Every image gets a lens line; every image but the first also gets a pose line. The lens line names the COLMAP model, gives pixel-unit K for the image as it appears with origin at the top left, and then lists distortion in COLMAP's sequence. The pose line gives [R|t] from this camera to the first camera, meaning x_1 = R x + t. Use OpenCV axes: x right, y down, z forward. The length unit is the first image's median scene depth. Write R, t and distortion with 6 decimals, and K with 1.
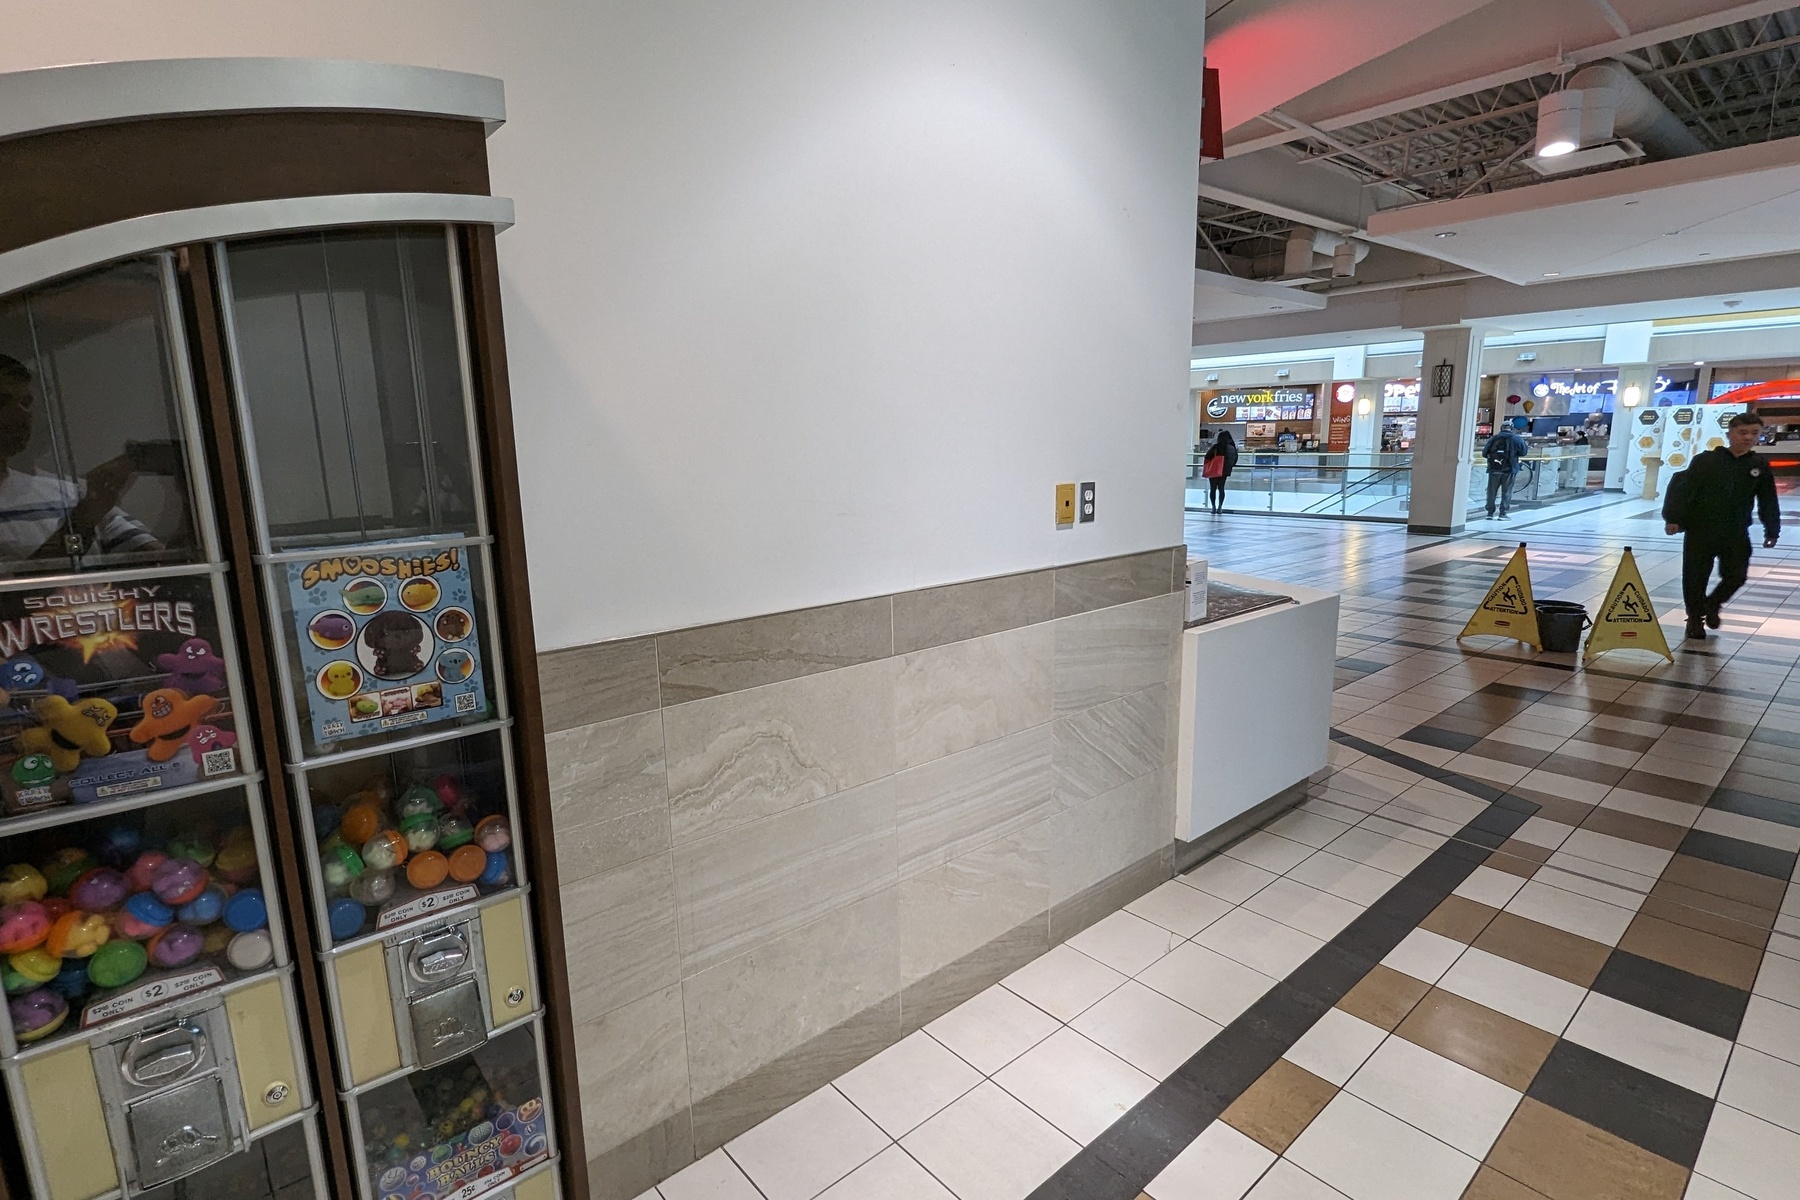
lens RADIAL K [[885.2, 0, 900.0], [0, 885.2, 600.0], [0, 0, 1]] dist [-0.004300, -0.000221]
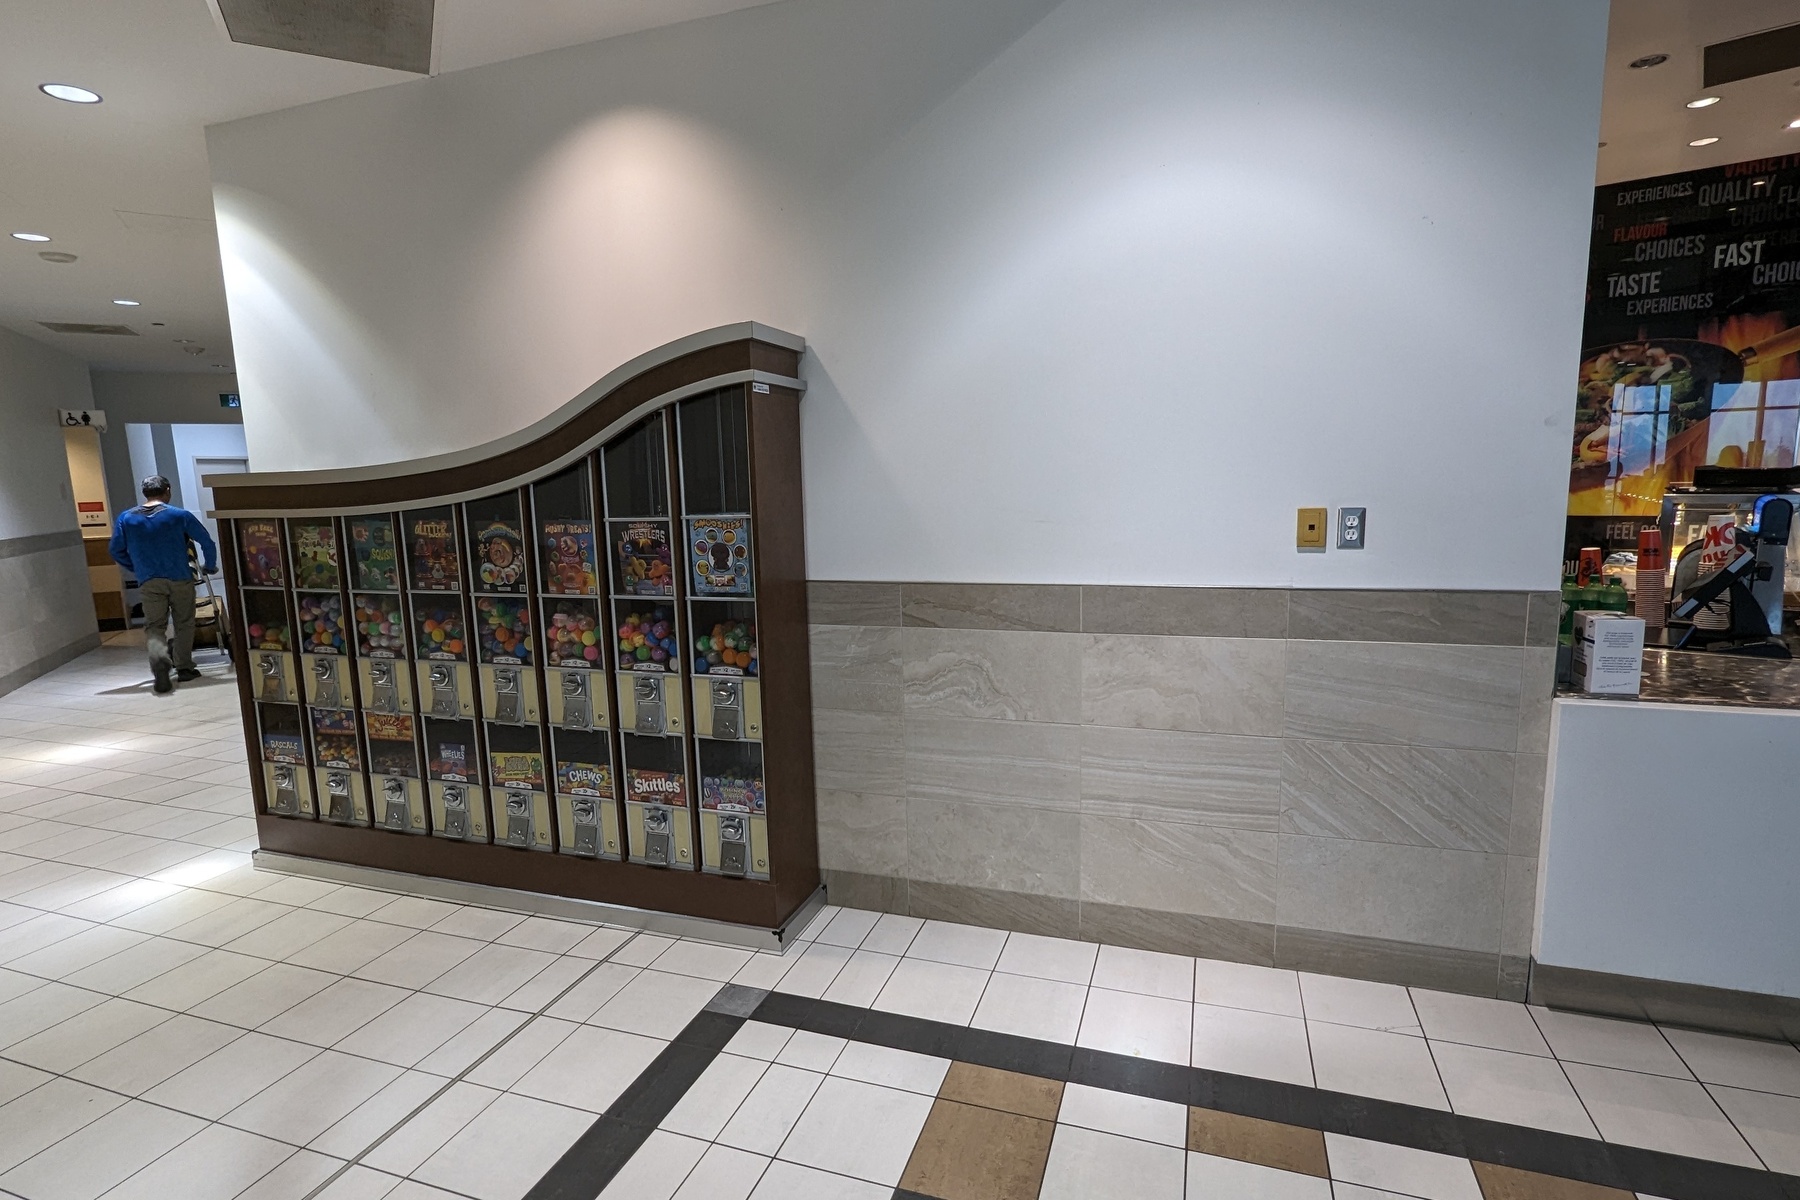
lens RADIAL K [[885.2, 0, 900.0], [0, 885.2, 600.0], [0, 0, 1]] dist [-0.004300, -0.000221]
pose [[0.504074, 0.127478, -0.854201, 1.110621], [-0.138347, 0.988193, 0.065834, -0.038019], [0.852508, 0.084991, 0.515759, 0.112727]]
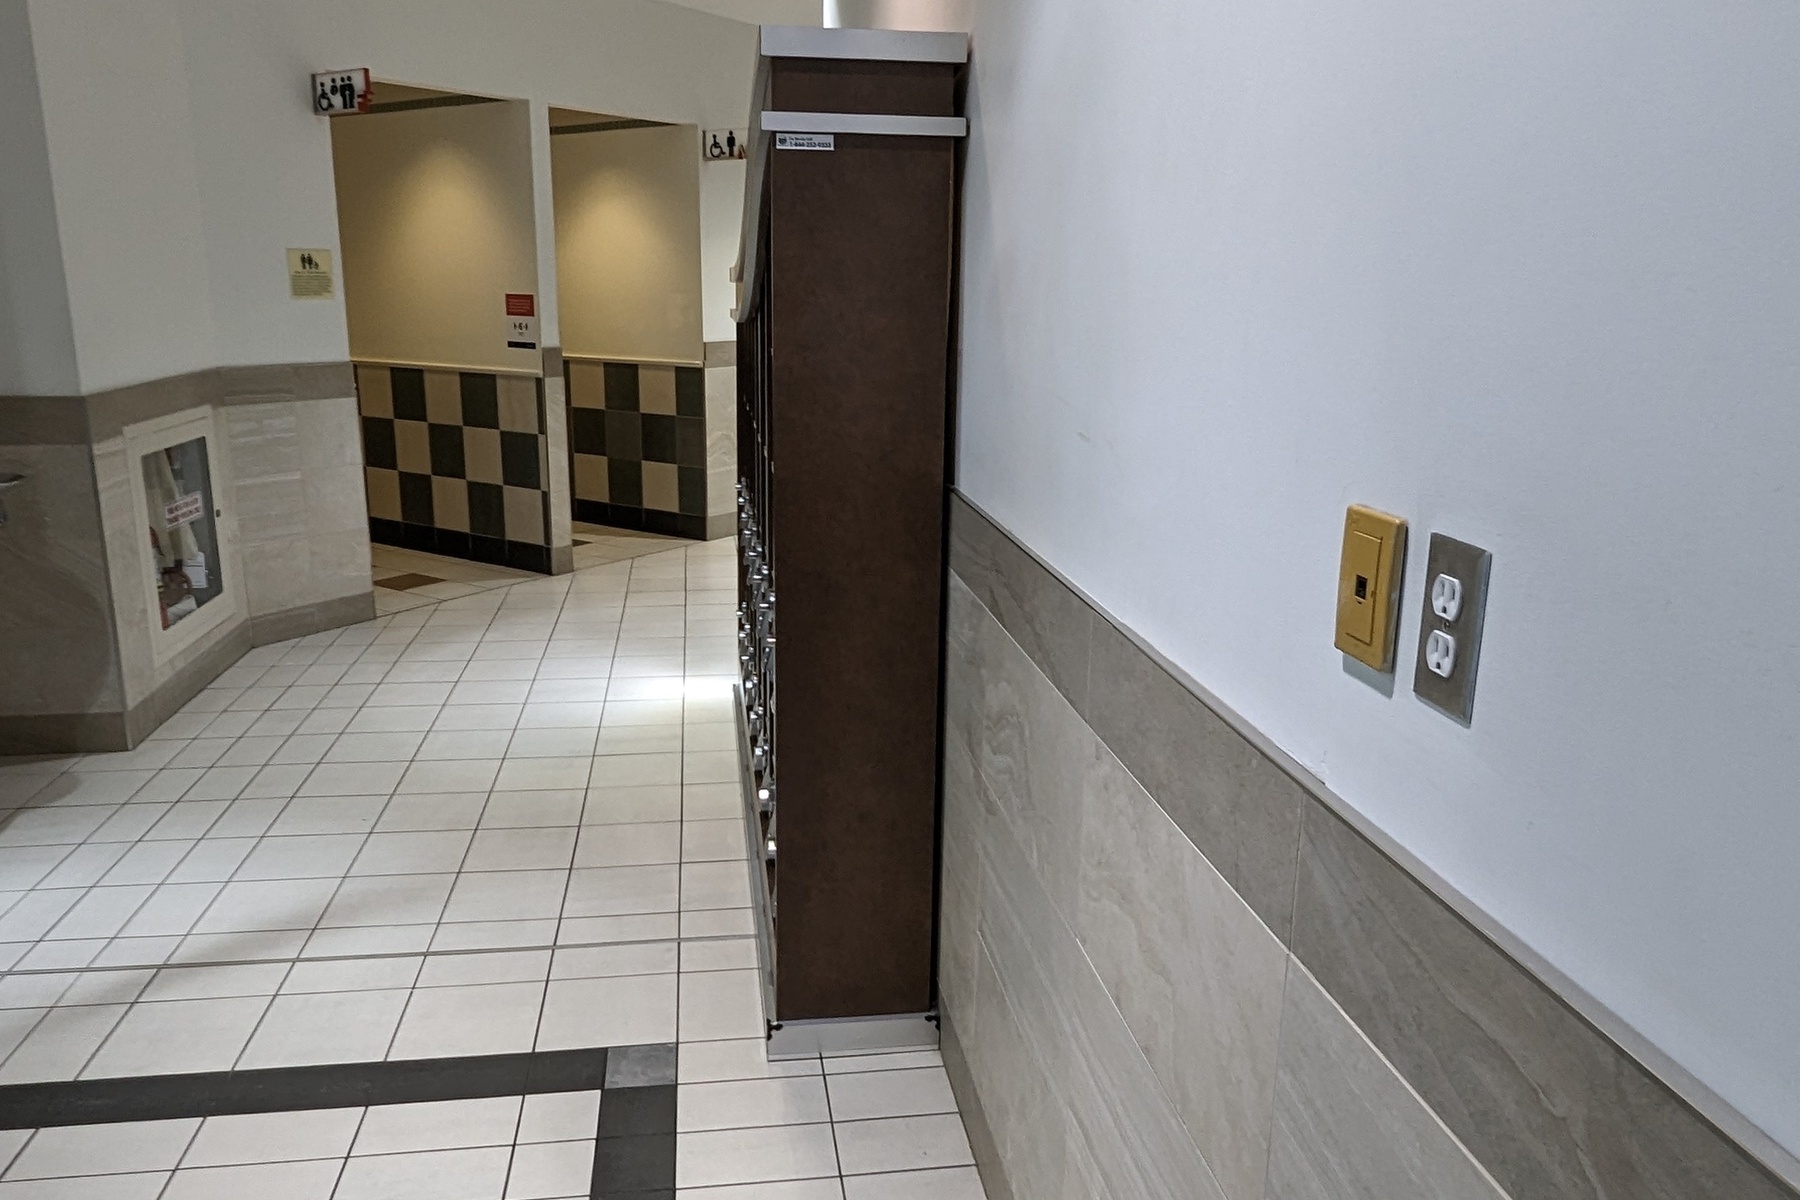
lens RADIAL K [[1320.5, 0, 900.0], [0, 1320.5, 600.0], [0, 0, 1]] dist [-0.004994, -0.000608]
pose [[-0.532845, 0.209090, -0.819974, 0.783441], [-0.156116, 0.928070, 0.338103, -0.290486], [0.831688, 0.308167, -0.461875, 1.435939]]
